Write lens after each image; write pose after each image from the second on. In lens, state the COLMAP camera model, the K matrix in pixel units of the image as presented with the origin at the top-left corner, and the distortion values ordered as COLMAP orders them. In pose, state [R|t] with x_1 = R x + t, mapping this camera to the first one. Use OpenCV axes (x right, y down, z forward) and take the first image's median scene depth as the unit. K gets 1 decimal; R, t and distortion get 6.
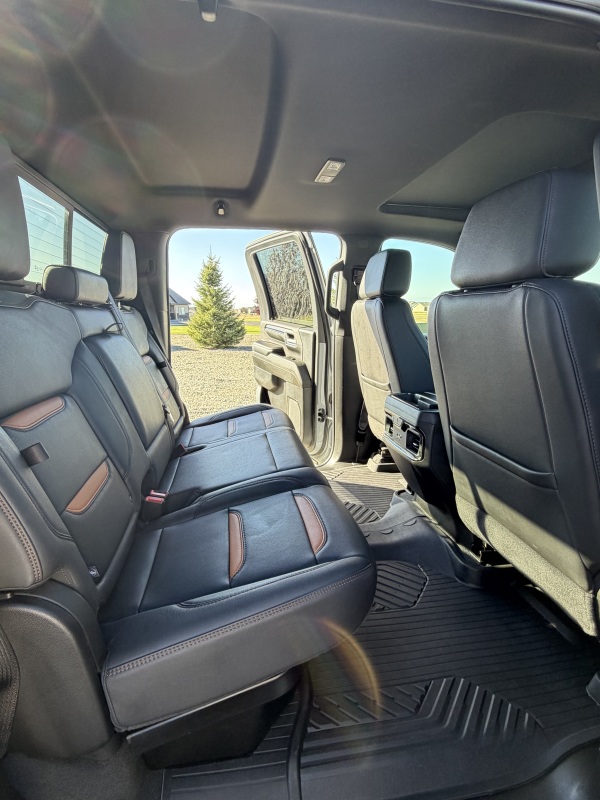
lens RADIAL K [[400.6, 0, 300.0], [0, 400.6, 400.0], [0, 0, 1]] dist [0.000590, -0.000713]
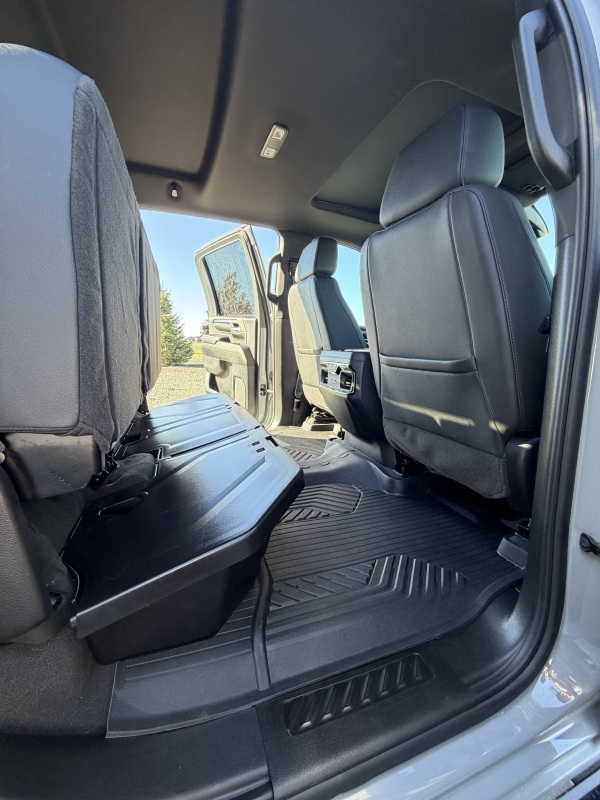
lens RADIAL K [[317.6, 0, 300.0], [0, 317.6, 400.0], [0, 0, 1]] dist [0.000455, 0.000202]
pose [[0.982071, -0.011833, 0.188139, -0.020545], [0.019258, 0.999104, -0.037690, 0.127392], [-0.187525, 0.040638, 0.981419, 0.065504]]
